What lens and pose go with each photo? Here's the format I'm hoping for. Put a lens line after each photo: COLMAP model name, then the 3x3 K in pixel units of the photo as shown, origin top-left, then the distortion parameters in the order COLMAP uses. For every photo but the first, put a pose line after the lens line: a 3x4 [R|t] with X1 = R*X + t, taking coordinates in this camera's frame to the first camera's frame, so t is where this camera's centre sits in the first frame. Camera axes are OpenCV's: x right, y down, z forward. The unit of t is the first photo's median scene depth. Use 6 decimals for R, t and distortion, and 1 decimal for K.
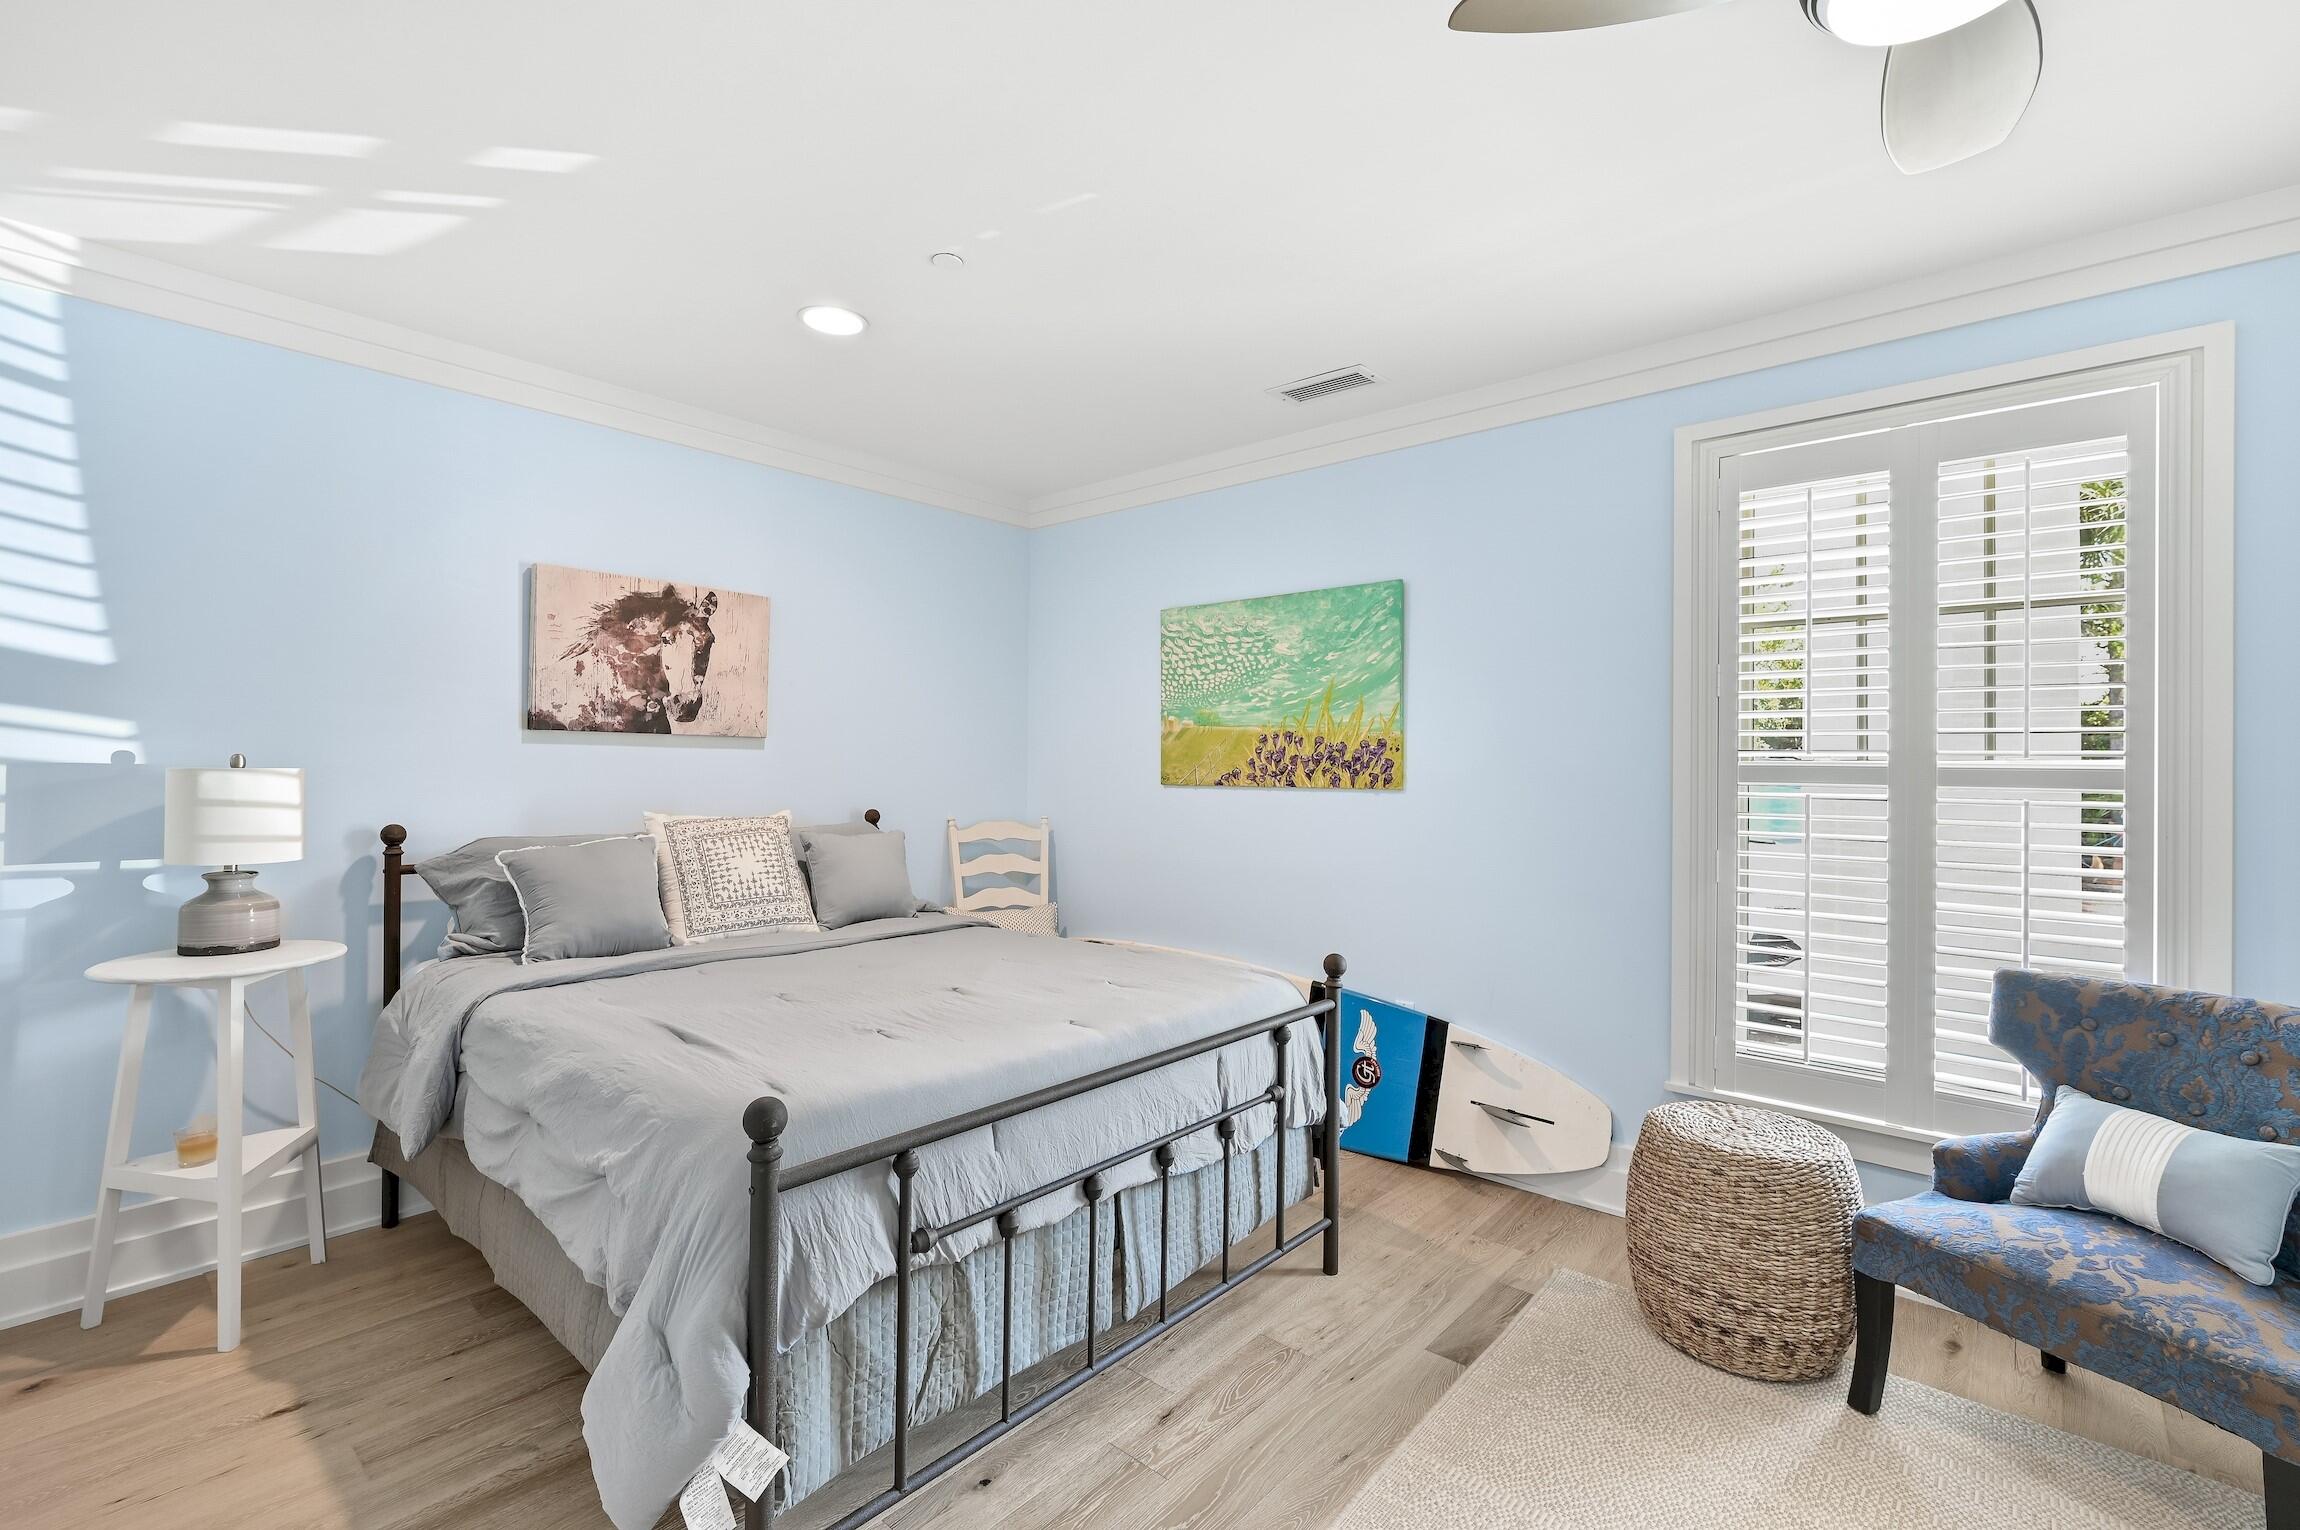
lens RADIAL K [[1006.0, 0, 1125.1], [0, 1006.0, 784.1], [0, 0, 1]] dist [-0.000731, 0.000875]
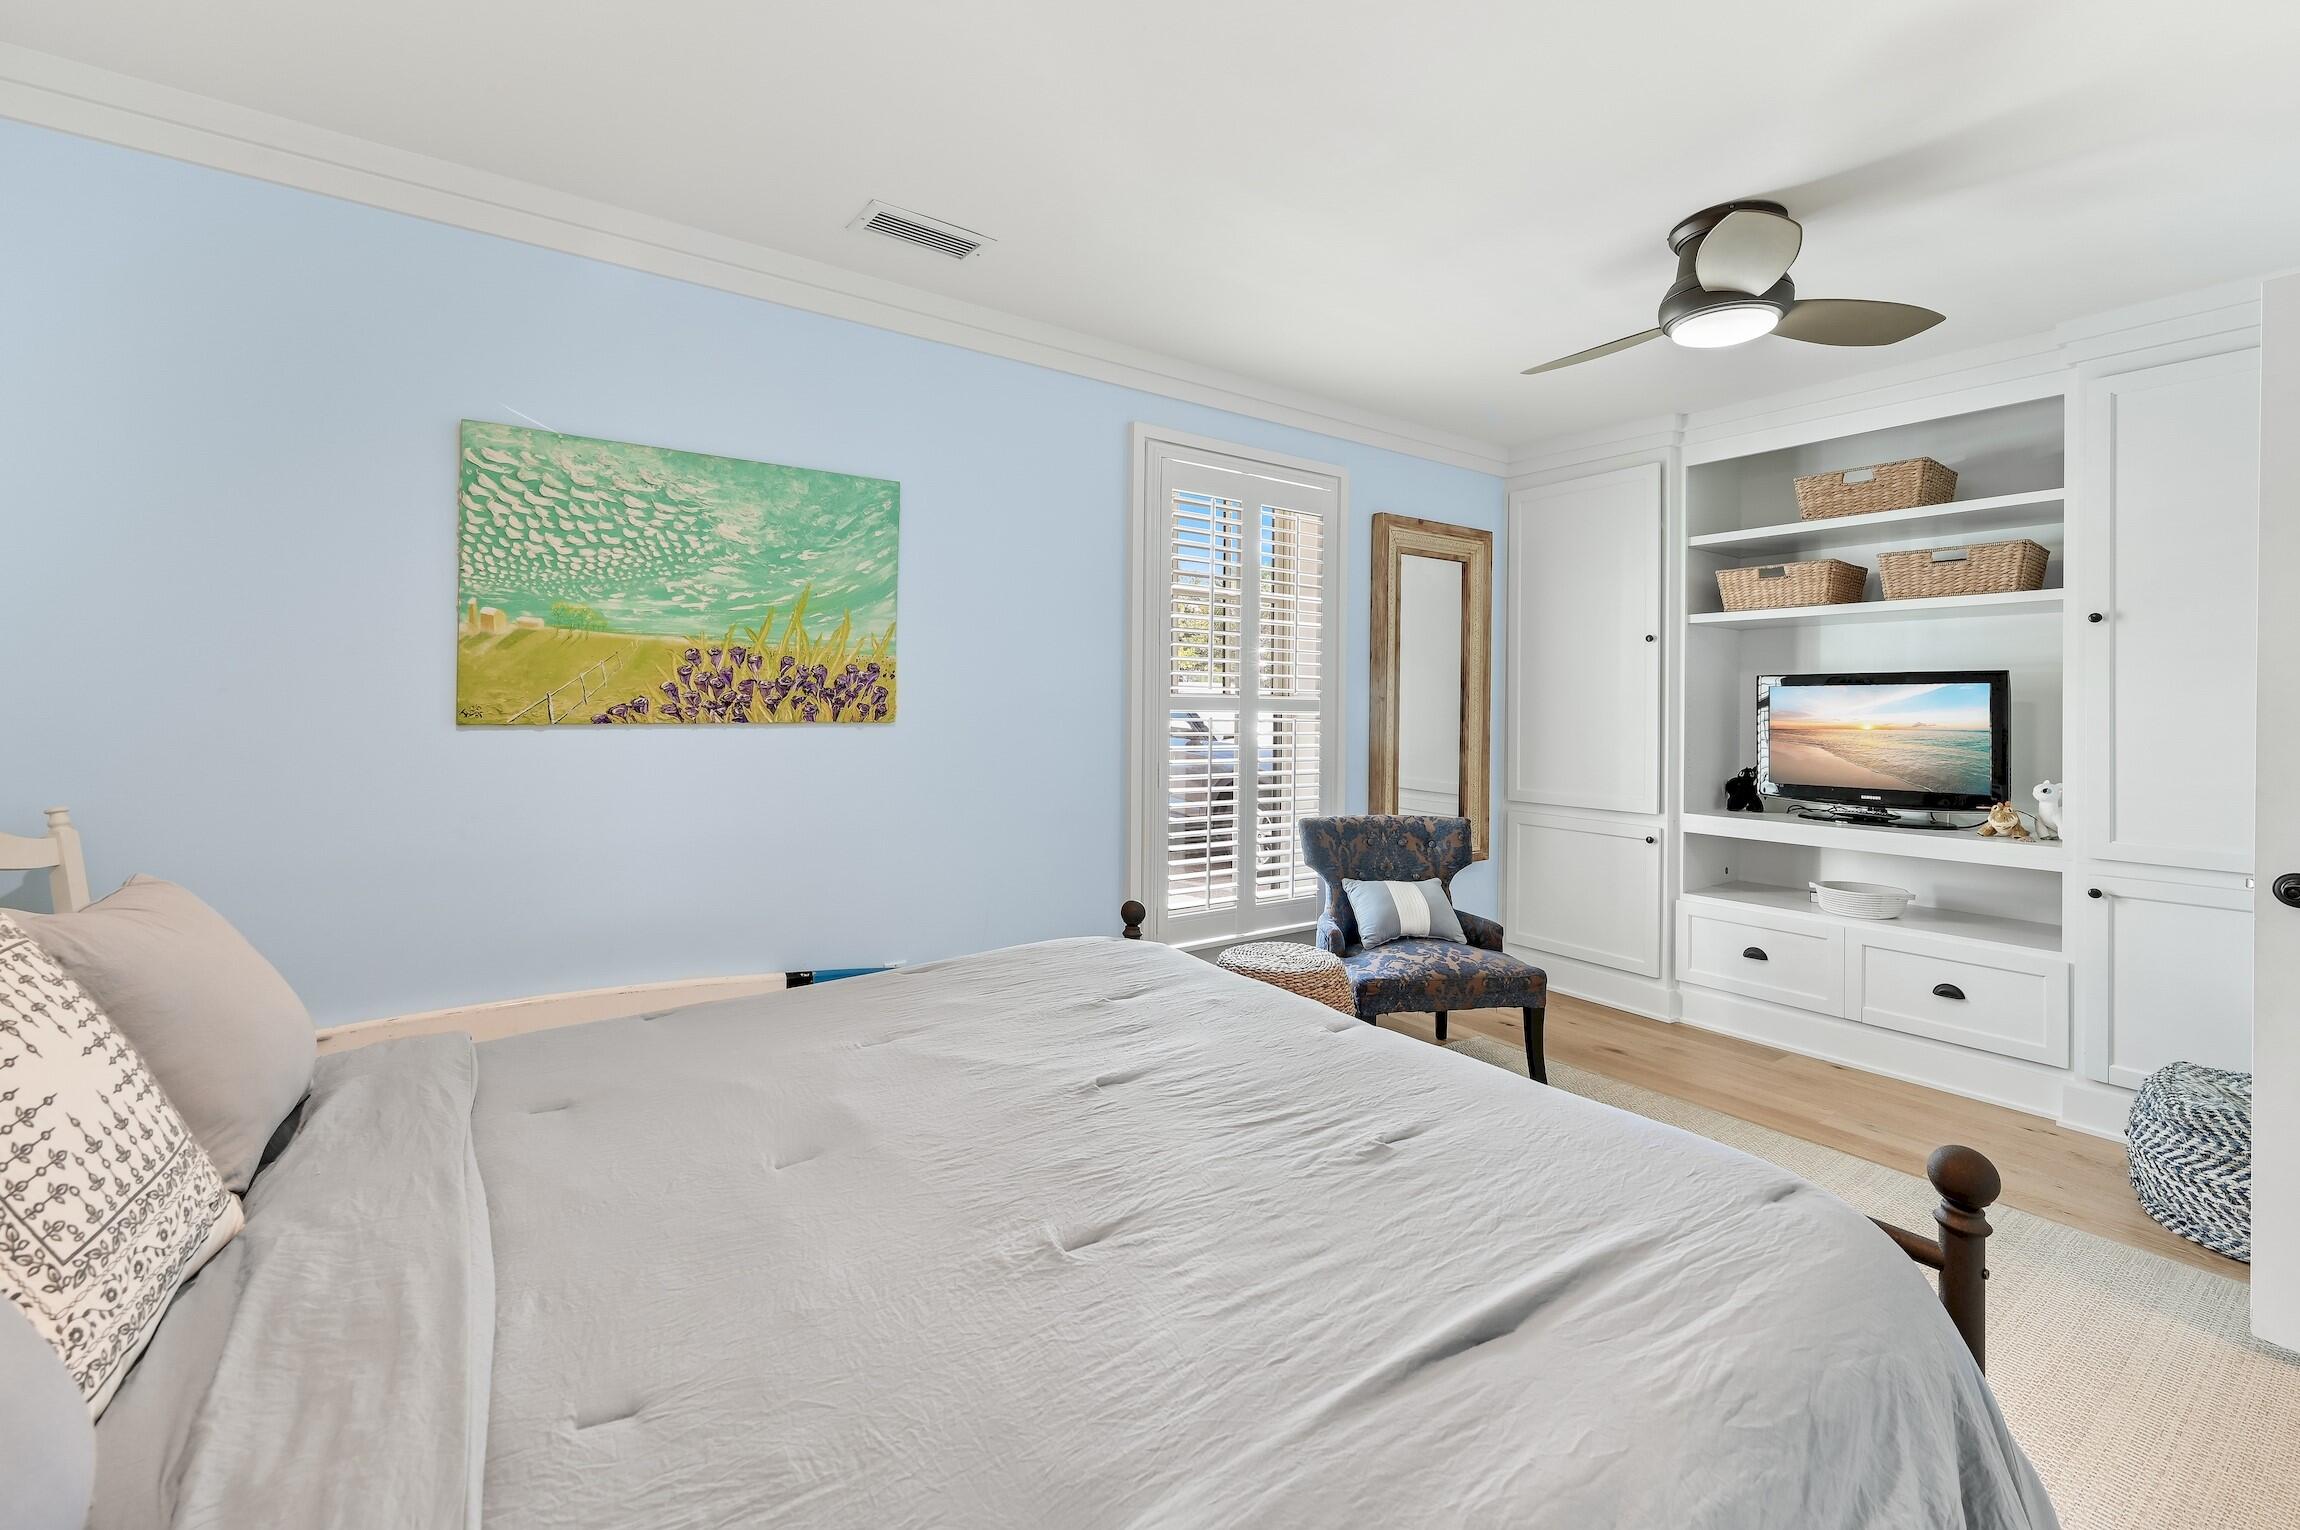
lens RADIAL K [[966.3, 0, 1151.9], [0, 966.3, 713.2], [0, 0, 1]] dist [0.001022, -0.000026]
pose [[0.217918, -0.016561, 0.975827, -0.465061], [0.010338, 0.999839, 0.014660, -0.011697], [-0.975912, 0.006893, 0.218054, 0.559541]]
